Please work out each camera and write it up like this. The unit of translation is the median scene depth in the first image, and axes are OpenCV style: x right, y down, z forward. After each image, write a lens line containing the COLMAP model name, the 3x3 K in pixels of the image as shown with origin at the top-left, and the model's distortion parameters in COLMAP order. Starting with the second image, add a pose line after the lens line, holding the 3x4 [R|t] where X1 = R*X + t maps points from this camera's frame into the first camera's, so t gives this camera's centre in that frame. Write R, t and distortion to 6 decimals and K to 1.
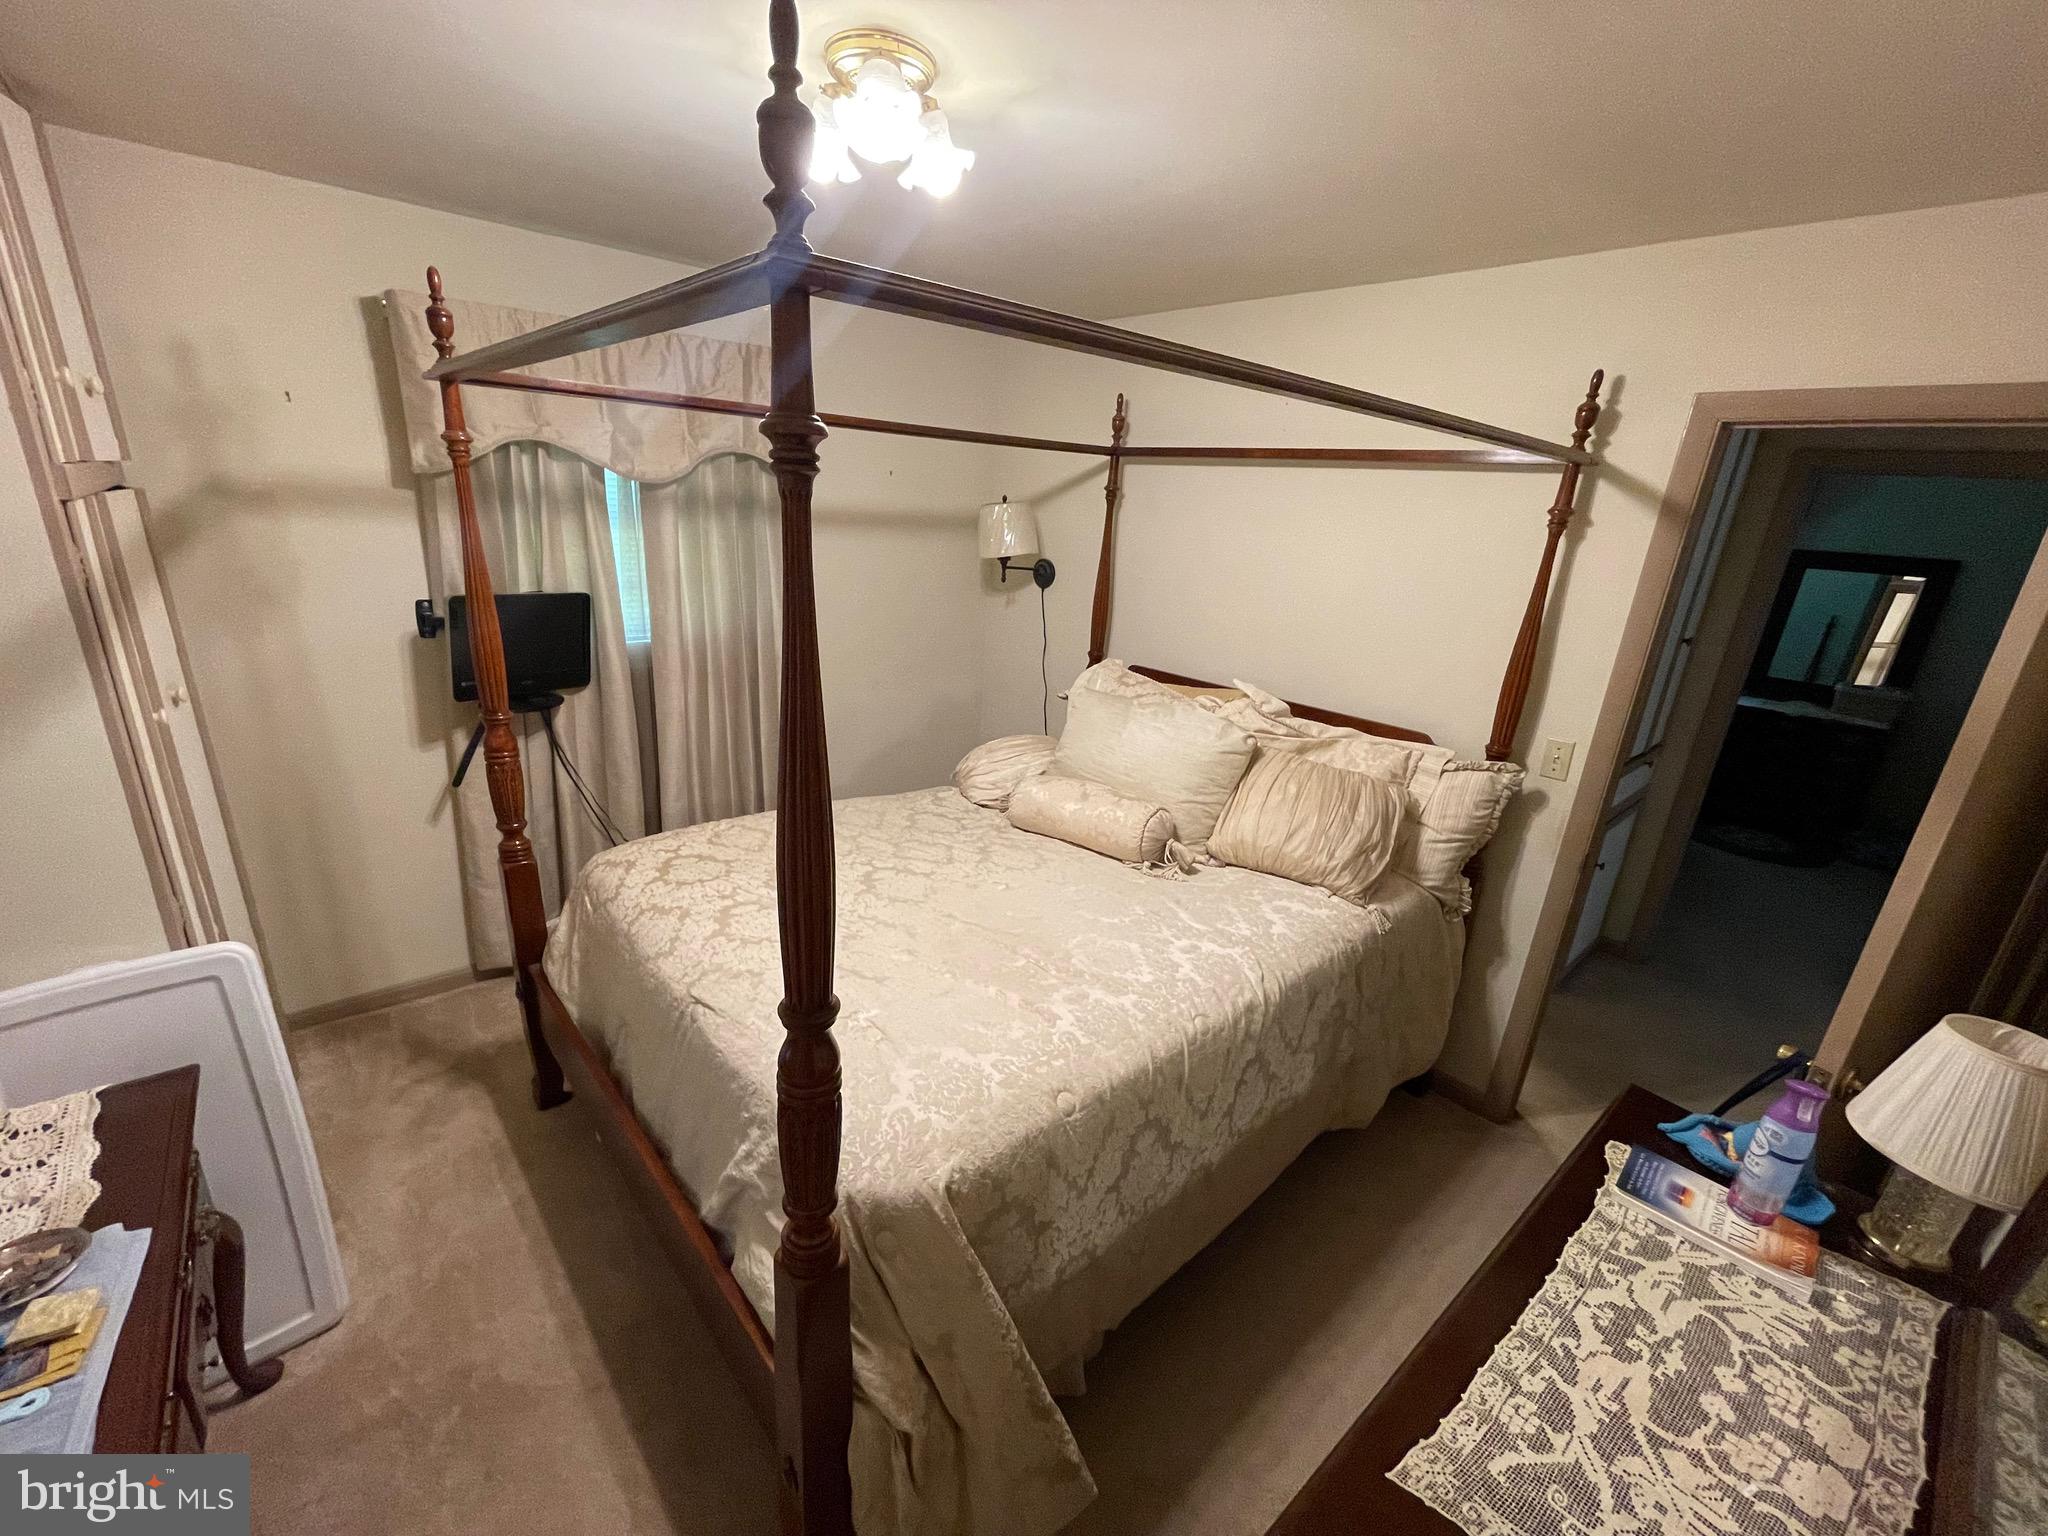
lens RADIAL K [[875.1, 0, 1010.1], [0, 875.1, 788.3], [0, 0, 1]] dist [-0.001281, -0.001548]
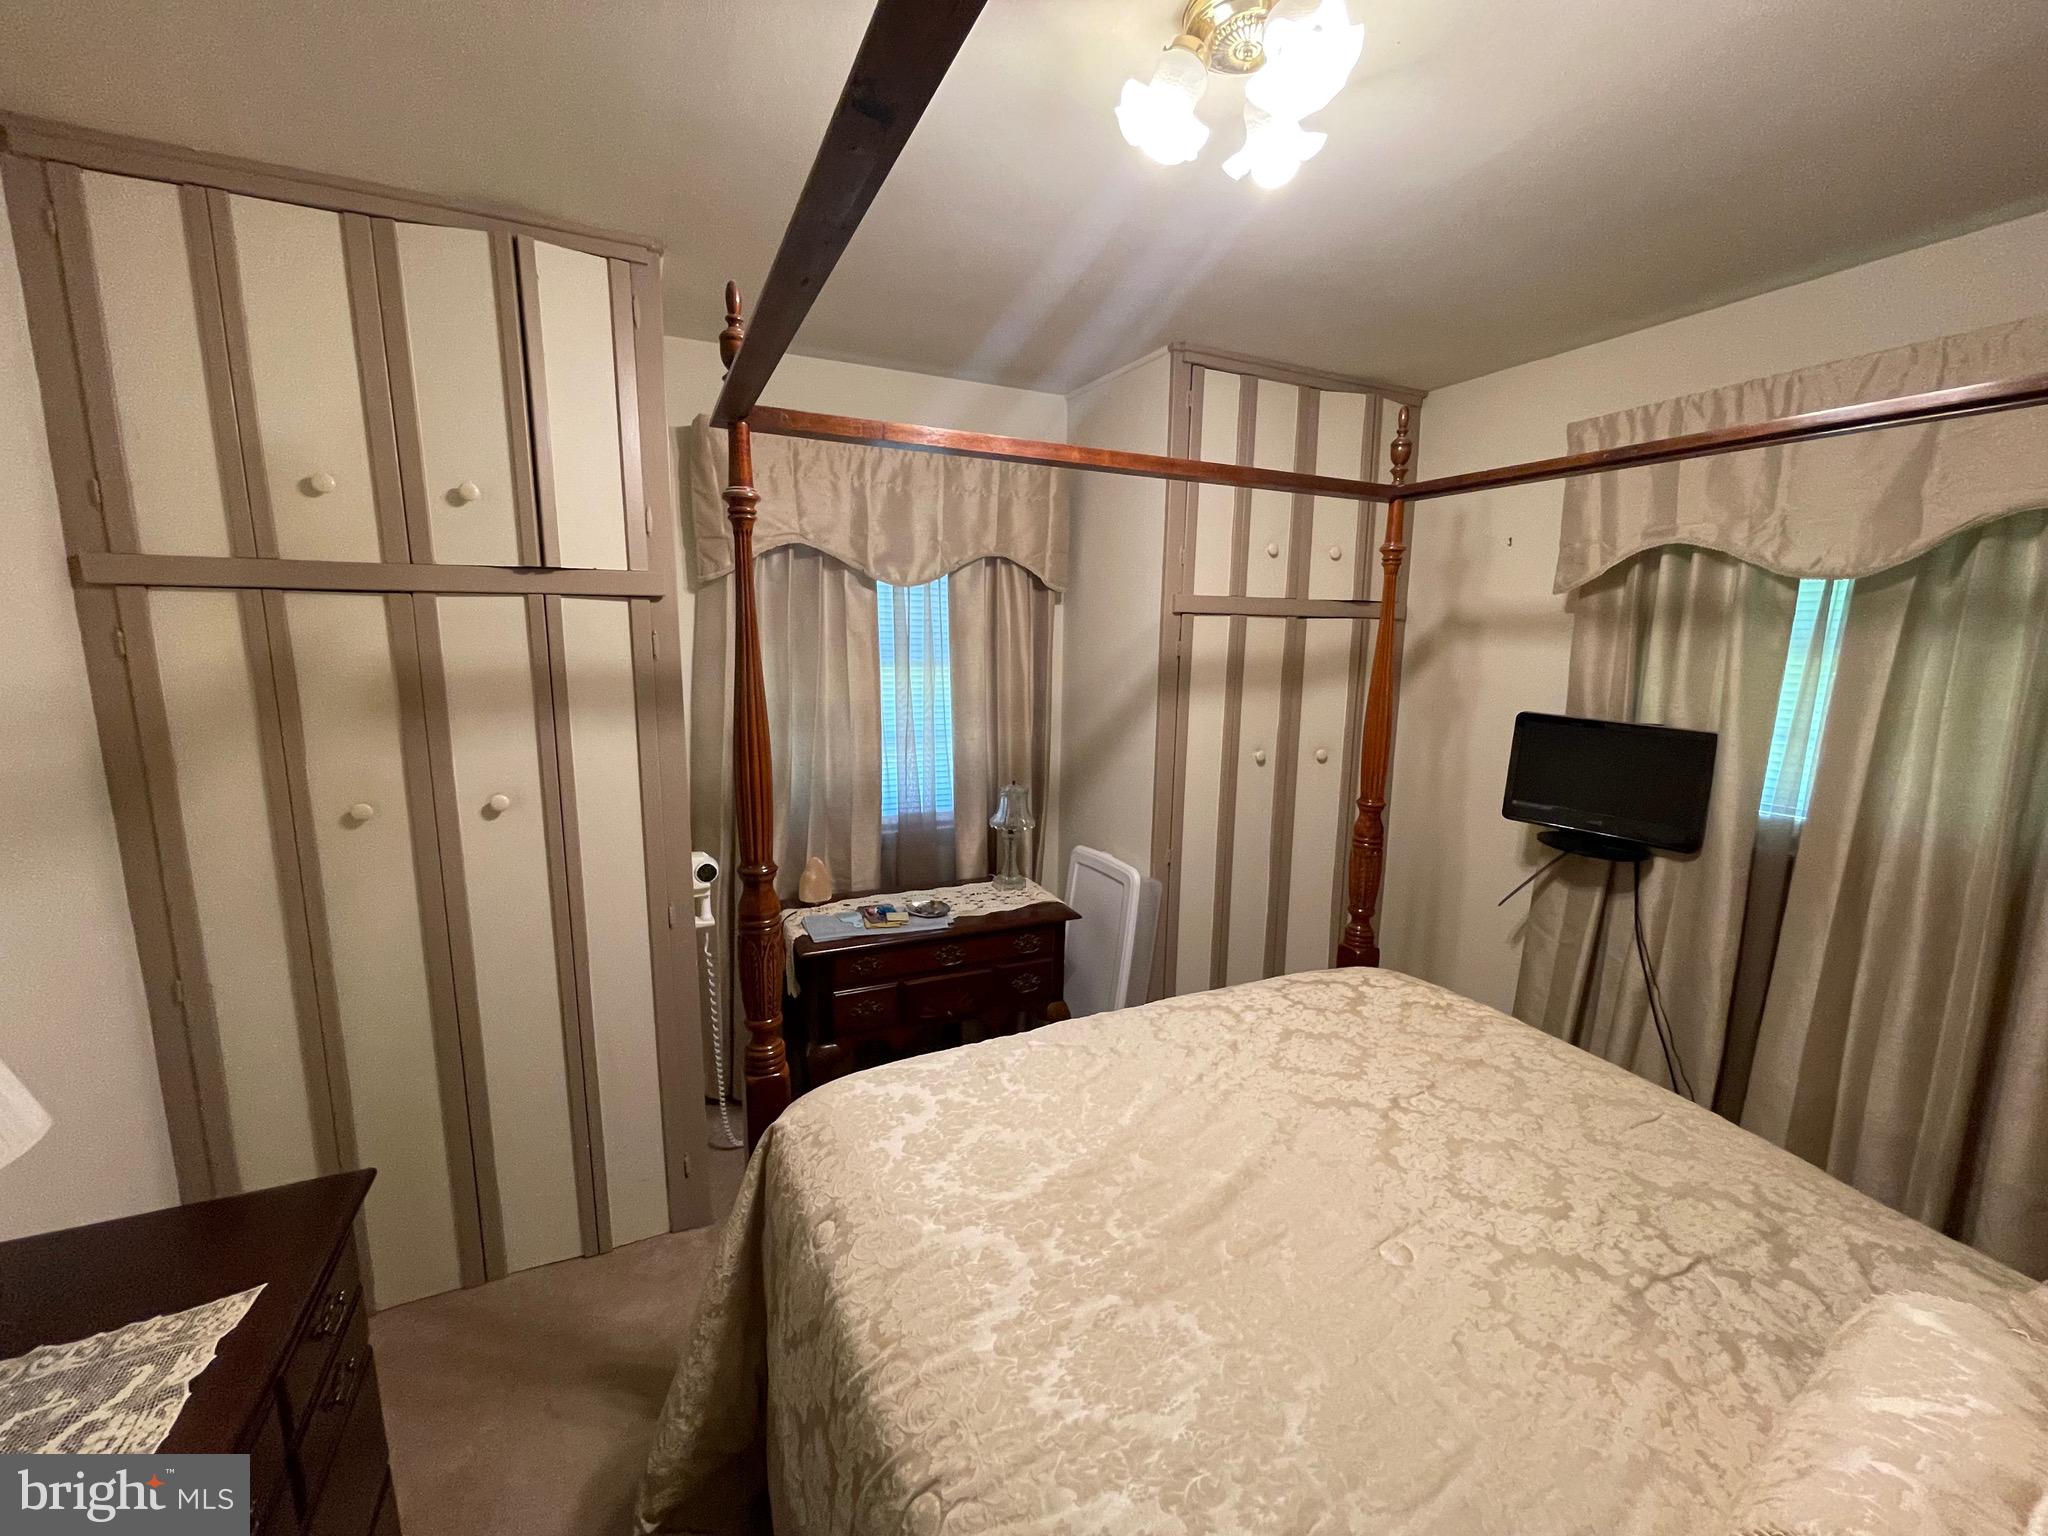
lens RADIAL K [[875.1, 0, 1010.1], [0, 875.1, 788.3], [0, 0, 1]] dist [-0.001281, -0.001548]
pose [[-0.321388, 0.101832, -0.941456, 0.430071], [-0.330258, 0.919723, 0.212222, -0.144481], [0.887490, 0.379130, -0.261957, 0.694354]]
